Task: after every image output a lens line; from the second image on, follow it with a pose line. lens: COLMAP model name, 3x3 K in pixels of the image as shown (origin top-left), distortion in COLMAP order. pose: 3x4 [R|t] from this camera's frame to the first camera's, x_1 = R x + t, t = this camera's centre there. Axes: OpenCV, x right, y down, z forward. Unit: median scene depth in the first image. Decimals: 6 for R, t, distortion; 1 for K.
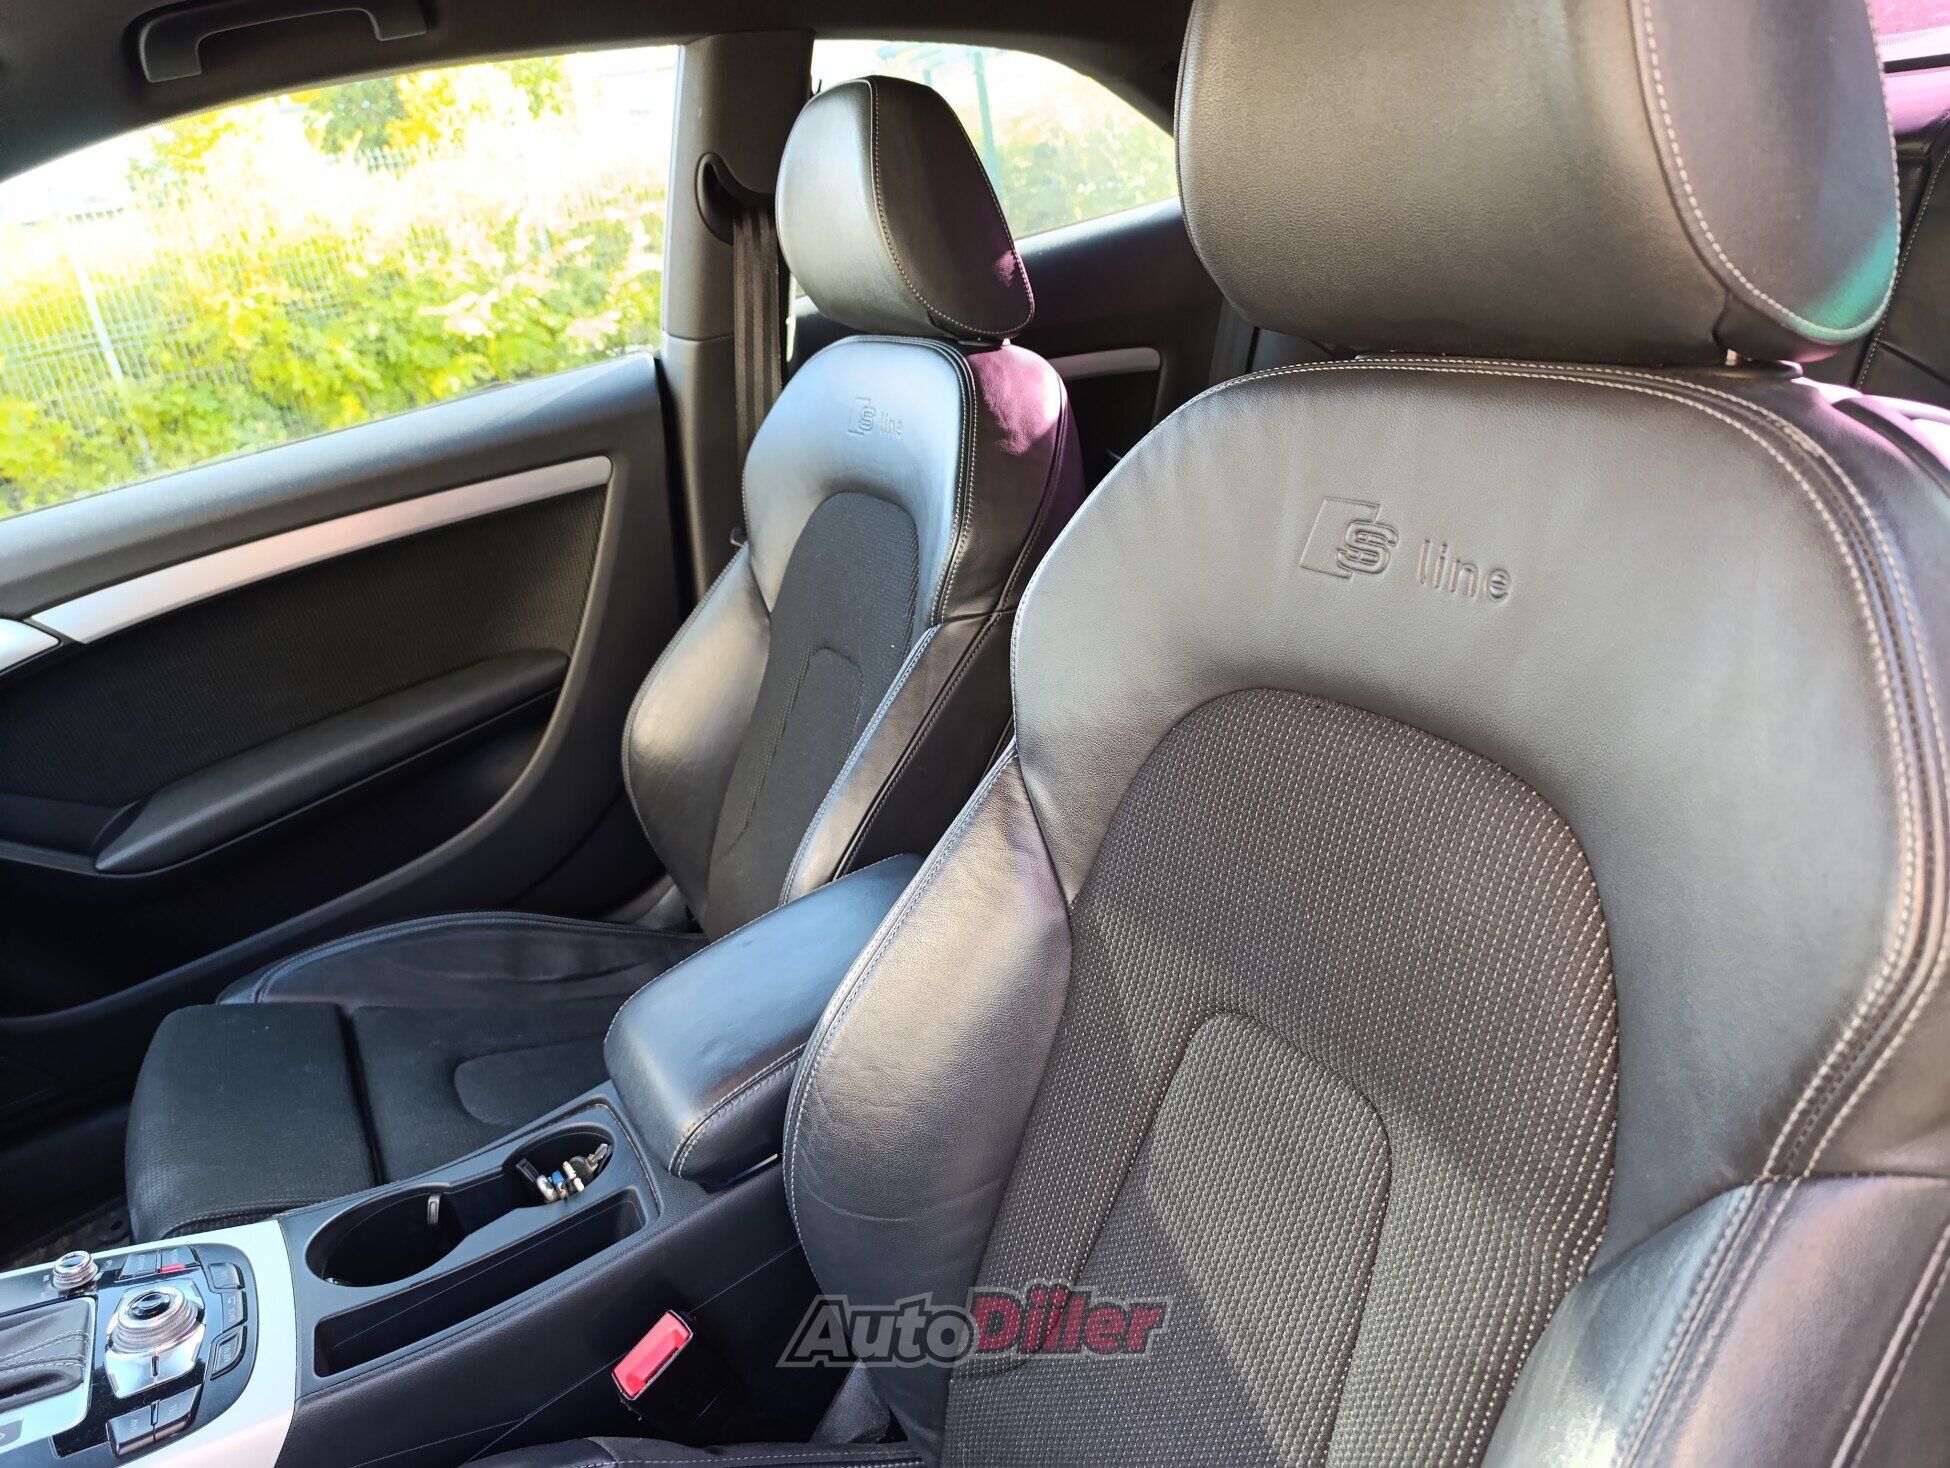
lens RADIAL K [[1307.3, 0, 975.0], [0, 1307.3, 734.0], [0, 0, 1]] dist [0.001806, -0.024855]
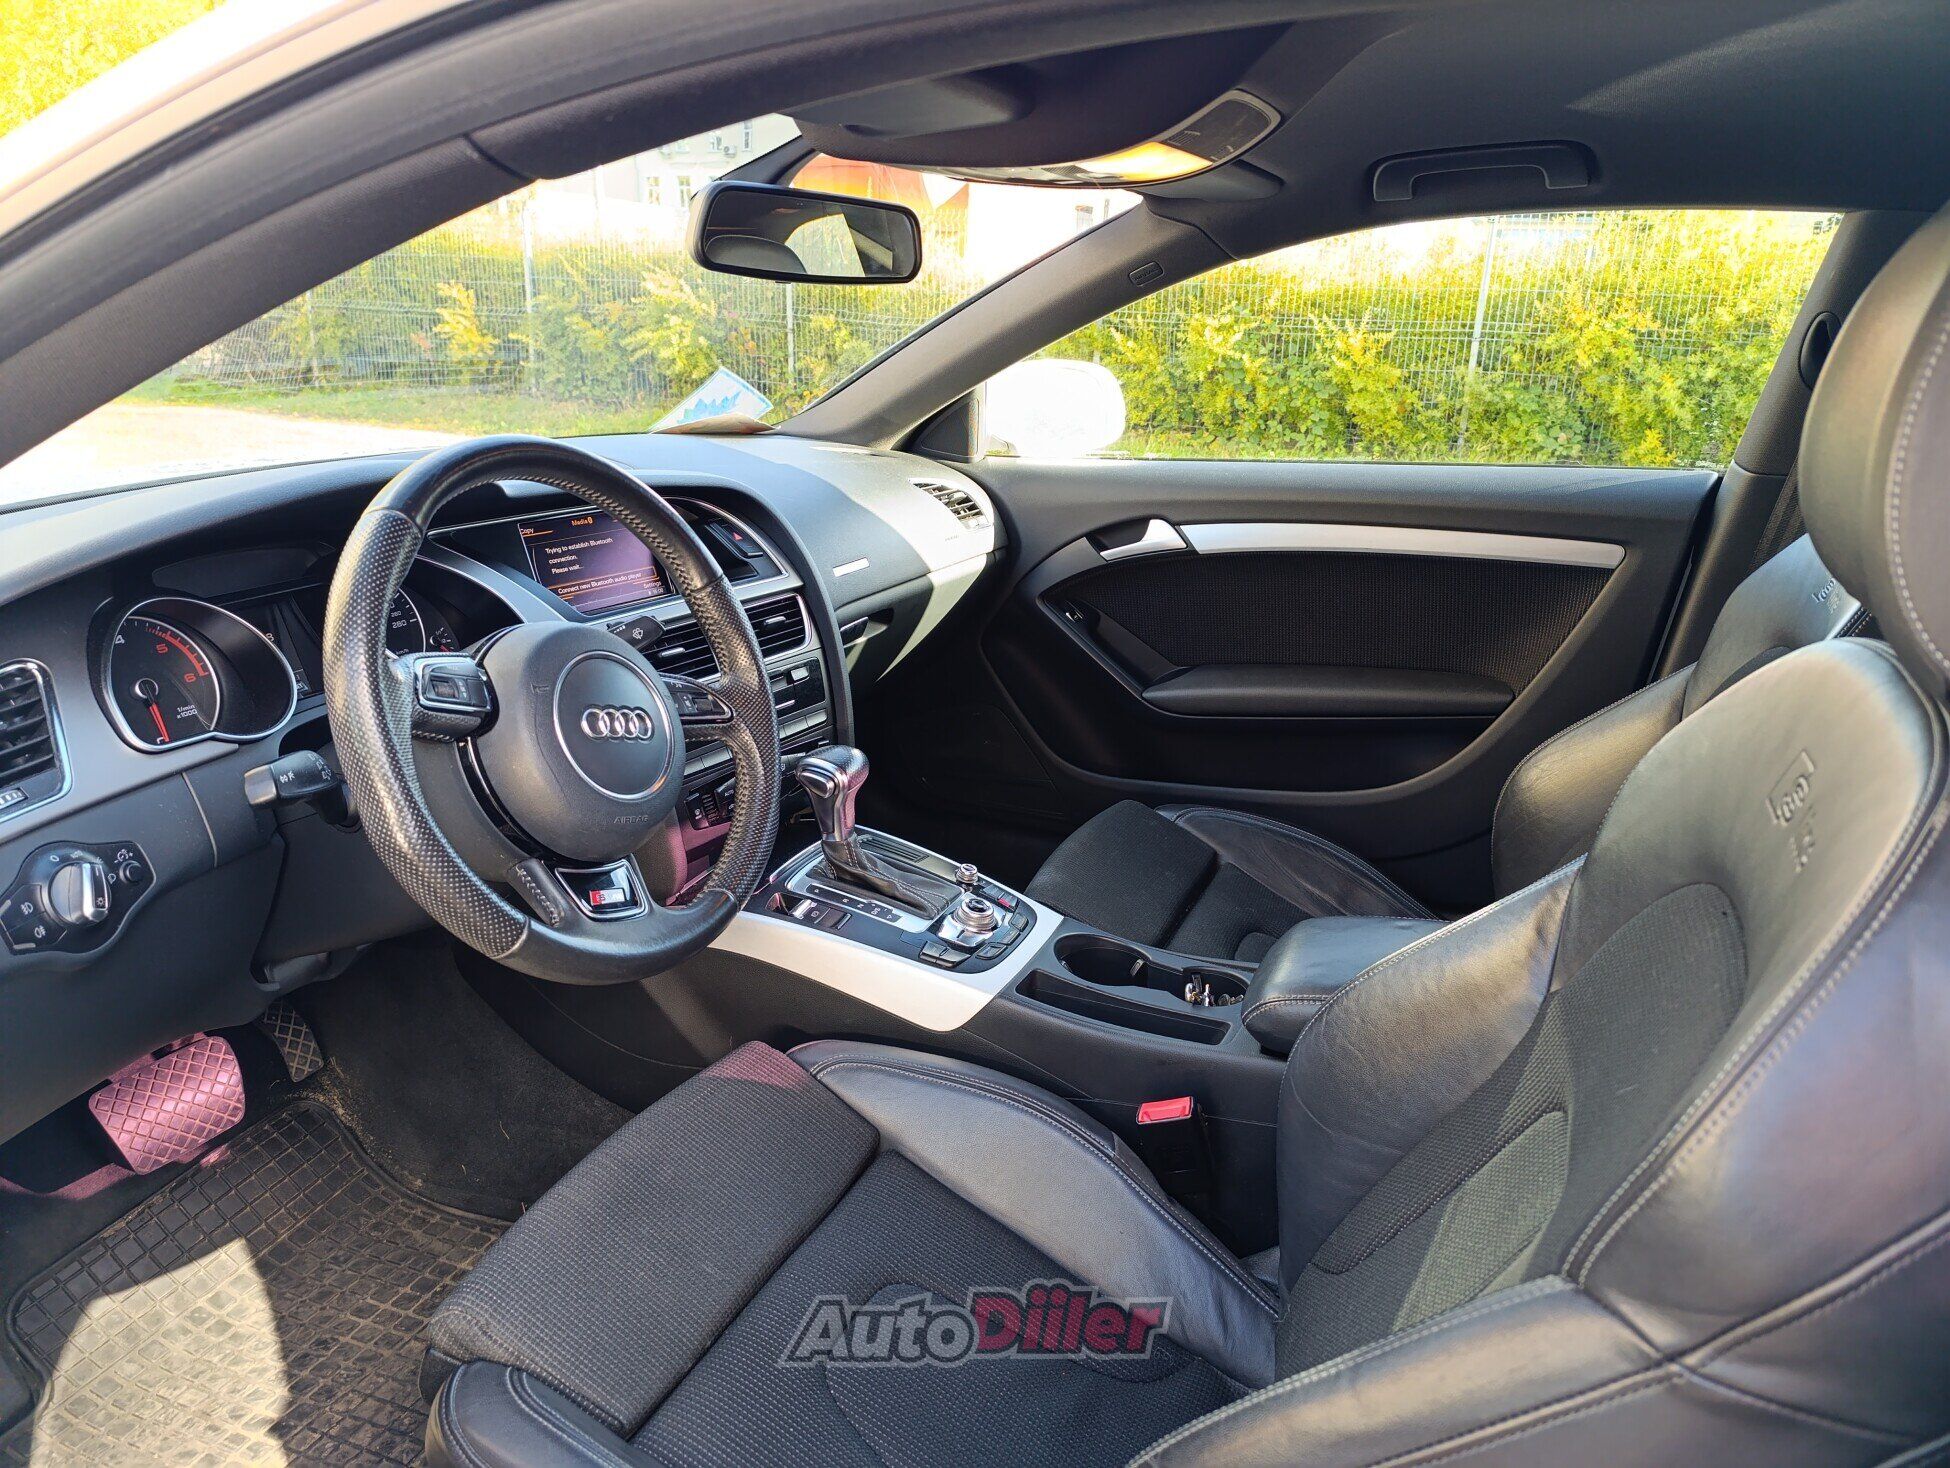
lens RADIAL K [[1307.3, 0, 975.0], [0, 1307.3, 734.0], [0, 0, 1]] dist [0.001806, -0.024855]
pose [[0.562247, 0.404688, -0.721183, 0.308256], [-0.412748, 0.893018, 0.179327, -0.045270], [0.716601, 0.196840, 0.669131, -0.127628]]
